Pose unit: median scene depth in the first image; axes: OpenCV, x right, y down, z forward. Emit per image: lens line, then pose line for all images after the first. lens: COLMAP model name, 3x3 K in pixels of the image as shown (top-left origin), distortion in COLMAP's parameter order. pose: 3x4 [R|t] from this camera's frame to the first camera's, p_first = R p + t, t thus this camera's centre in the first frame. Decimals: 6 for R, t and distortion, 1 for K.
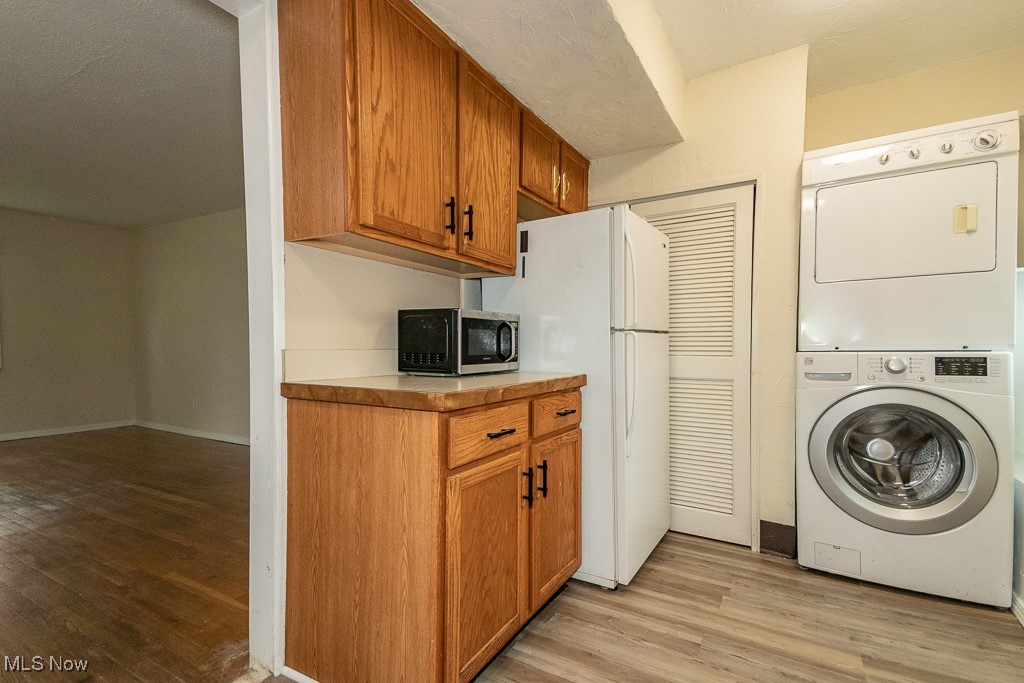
lens RADIAL K [[463.8, 0, 531.2], [0, 463.8, 357.7], [0, 0, 1]] dist [0.070874, -0.031514]
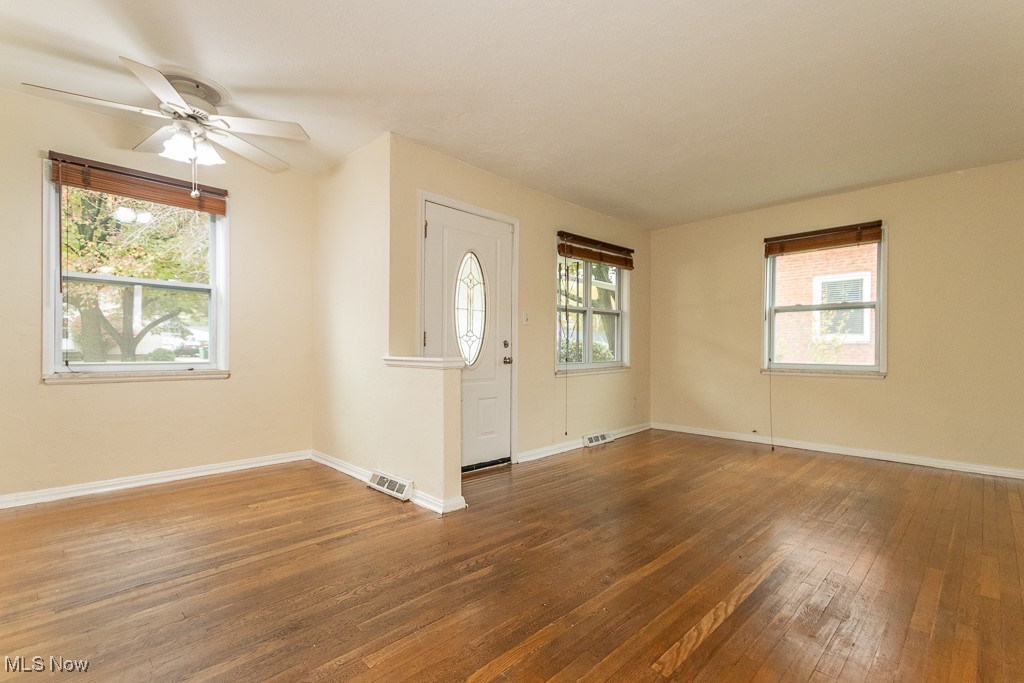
lens RADIAL K [[462.1, 0, 498.9], [0, 462.1, 350.9], [0, 0, 1]] dist [0.049471, -0.023131]
pose [[-0.285125, 0.000825, -0.958490, -0.278195], [-0.035281, 0.999313, 0.011355, -0.002960], [0.957841, 0.037054, -0.284900, 1.479999]]
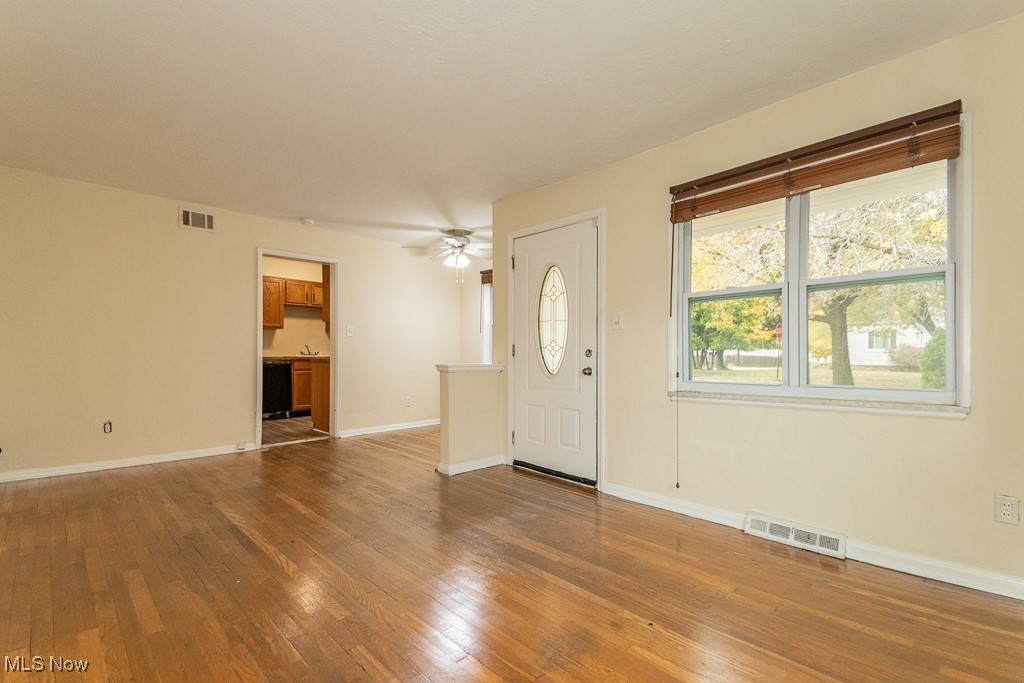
lens RADIAL K [[465.4, 0, 514.9], [0, 465.4, 353.3], [0, 0, 1]] dist [0.072194, -0.030547]
pose [[-0.956705, -0.005722, 0.291004, -2.445606], [0.001297, 0.999713, 0.023920, -0.053599], [-0.291057, 0.023262, -0.956423, 2.759146]]
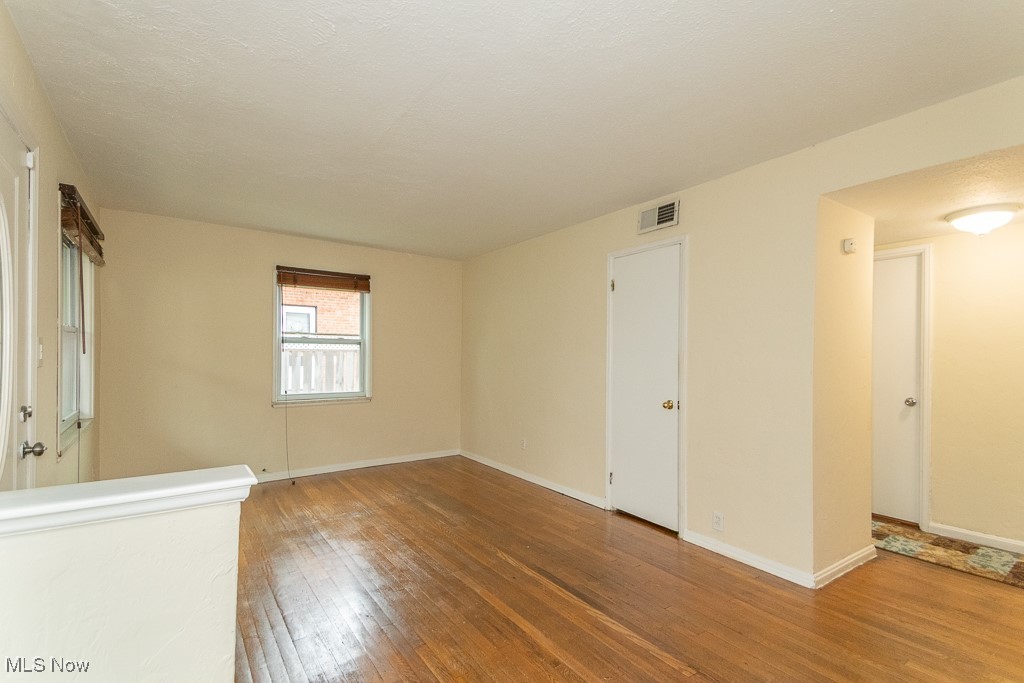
lens RADIAL K [[467.6, 0, 504.0], [0, 467.6, 352.2], [0, 0, 1]] dist [0.073693, -0.031446]
pose [[0.896097, -0.001063, -0.443857, -0.942949], [-0.015908, 0.999278, -0.034509, -0.114403], [0.443573, 0.037984, 0.895433, 0.491849]]
